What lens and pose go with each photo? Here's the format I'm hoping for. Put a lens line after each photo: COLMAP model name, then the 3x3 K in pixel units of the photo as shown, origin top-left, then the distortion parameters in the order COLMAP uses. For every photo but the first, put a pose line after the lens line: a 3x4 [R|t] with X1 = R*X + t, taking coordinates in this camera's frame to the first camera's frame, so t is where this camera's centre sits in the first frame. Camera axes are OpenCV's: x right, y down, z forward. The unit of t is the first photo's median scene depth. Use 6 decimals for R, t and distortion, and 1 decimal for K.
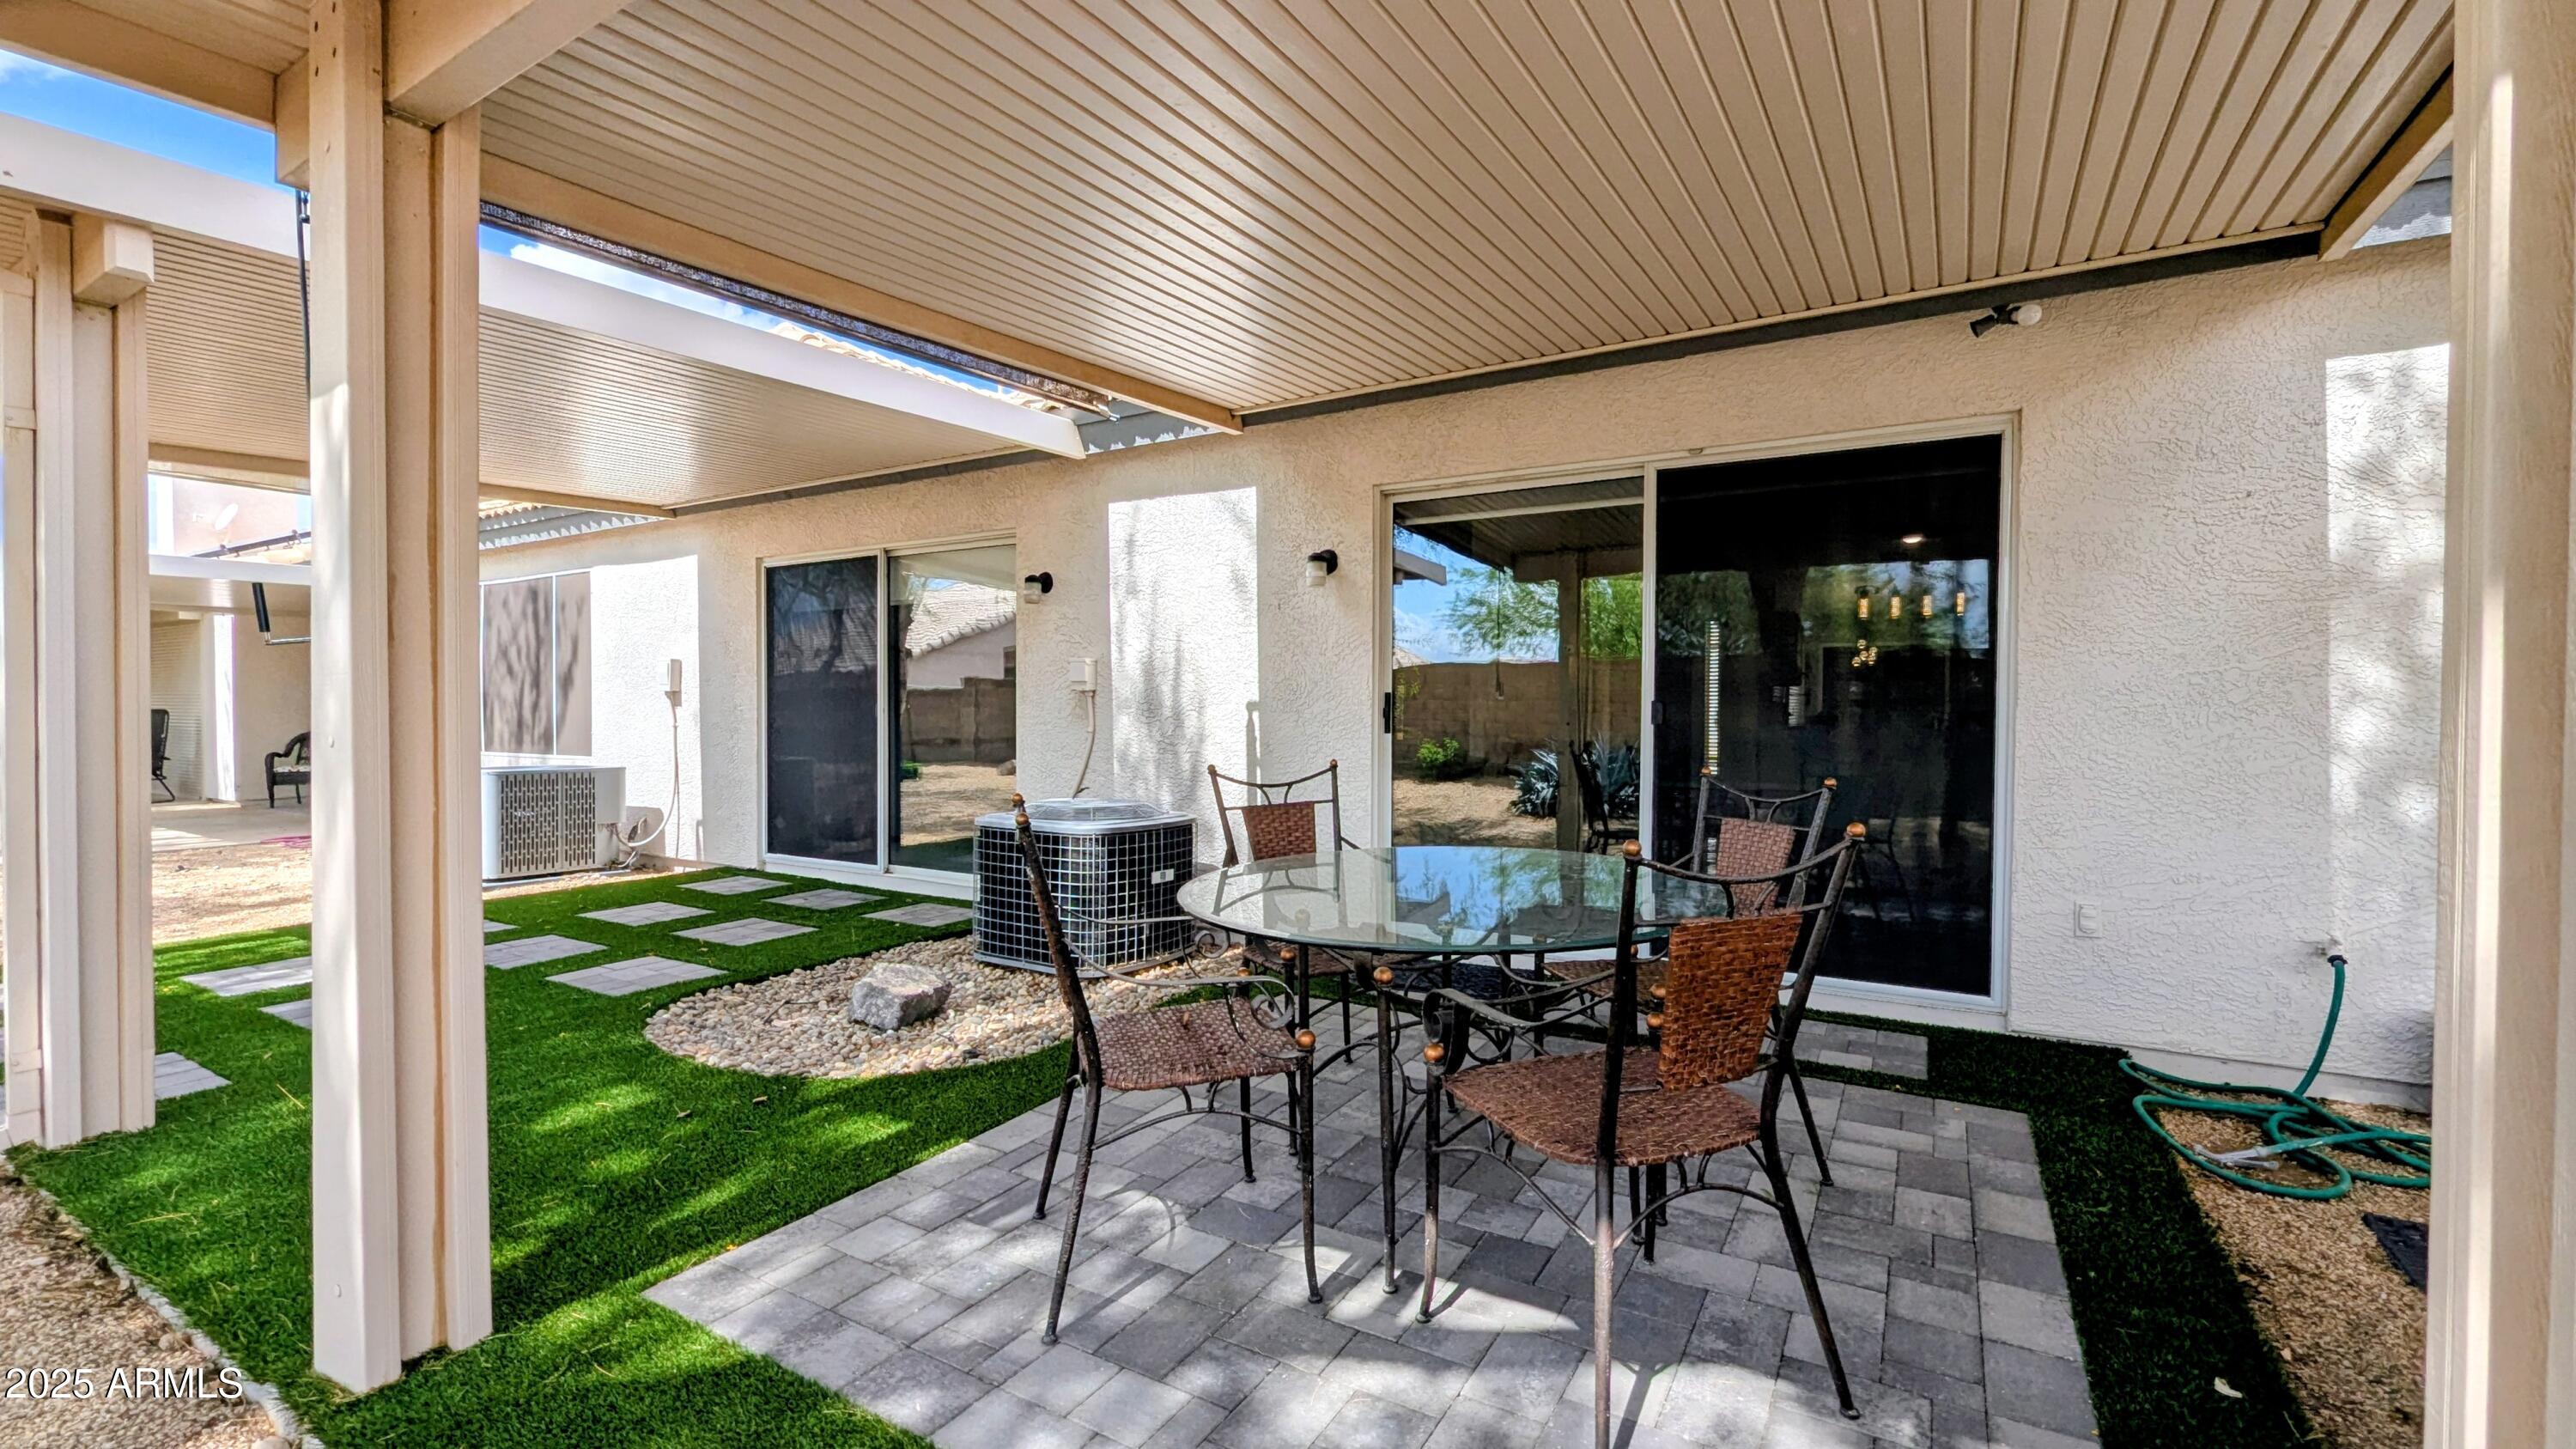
lens RADIAL K [[1065.5, 0, 1294.6], [0, 1065.5, 728.6], [0, 0, 1]] dist [-0.006935, -0.000209]
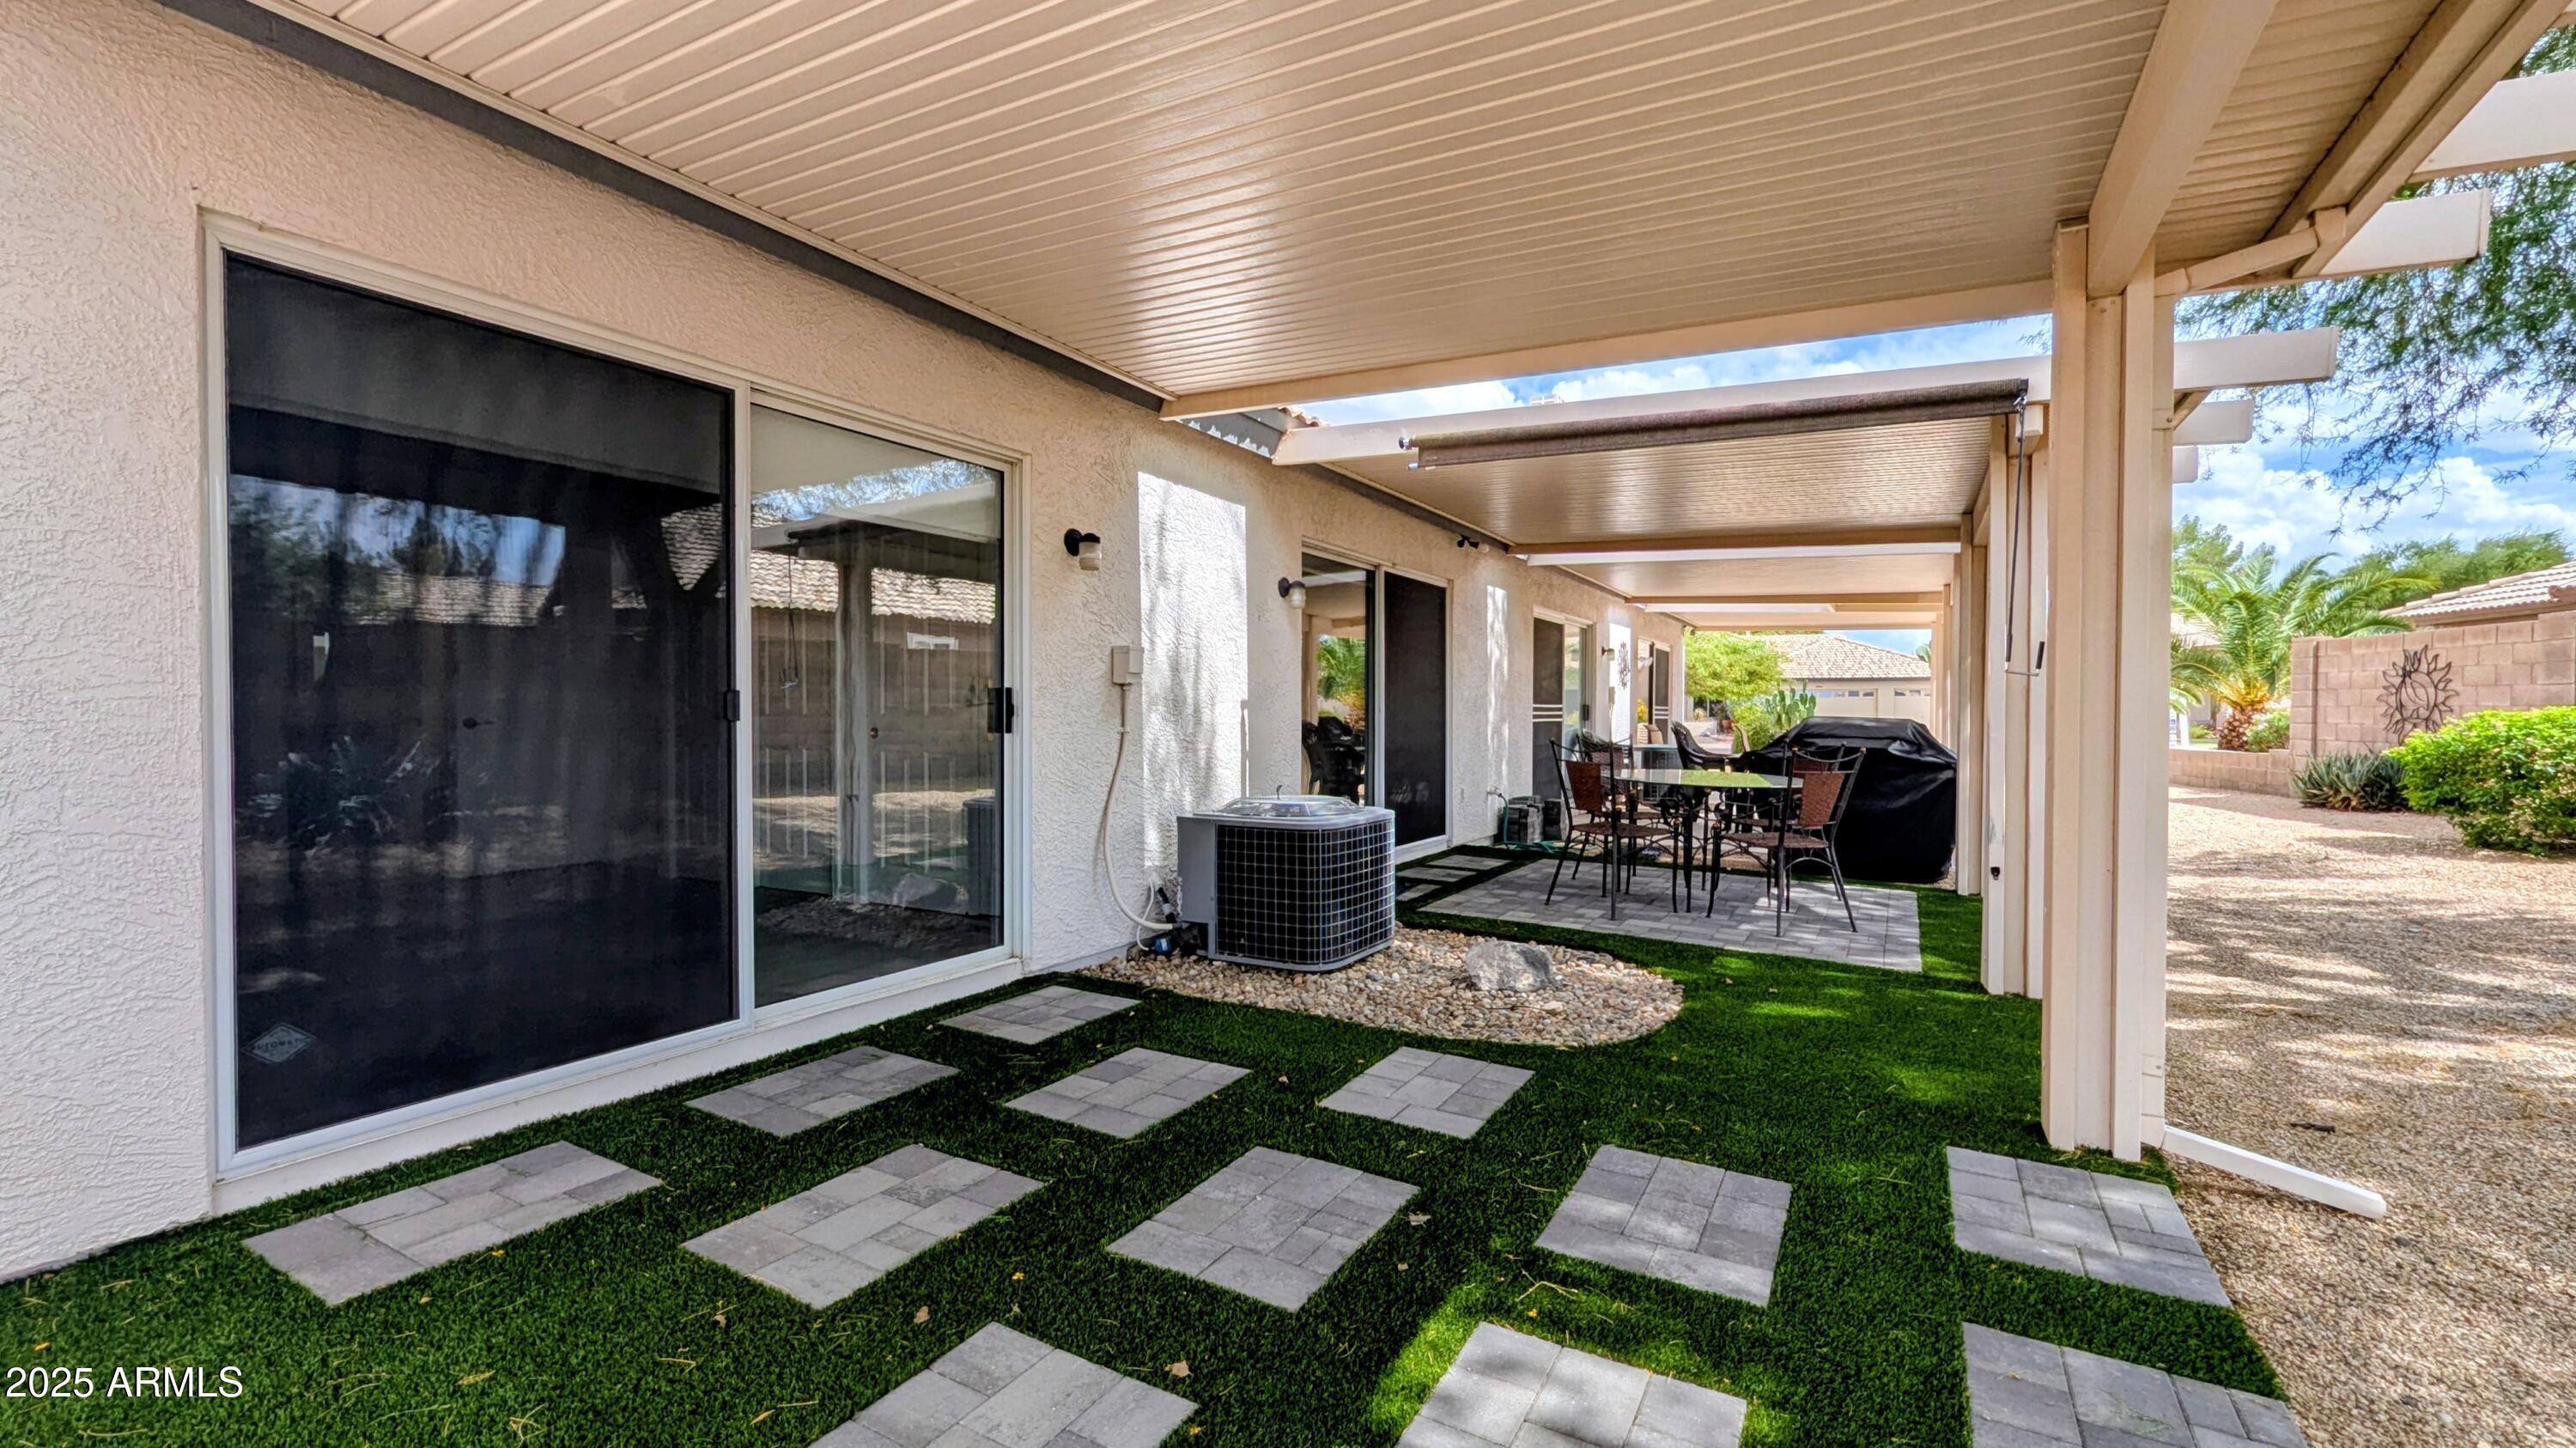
lens RADIAL K [[1068.7, 0, 1301.2], [0, 1068.7, 731.4], [0, 0, 1]] dist [0.001679, -0.000253]
pose [[-0.027647, -0.021237, 0.999392, -1.089015], [0.012986, 0.999682, 0.021602, -0.014695], [-0.999533, 0.013575, -0.027362, 0.914475]]
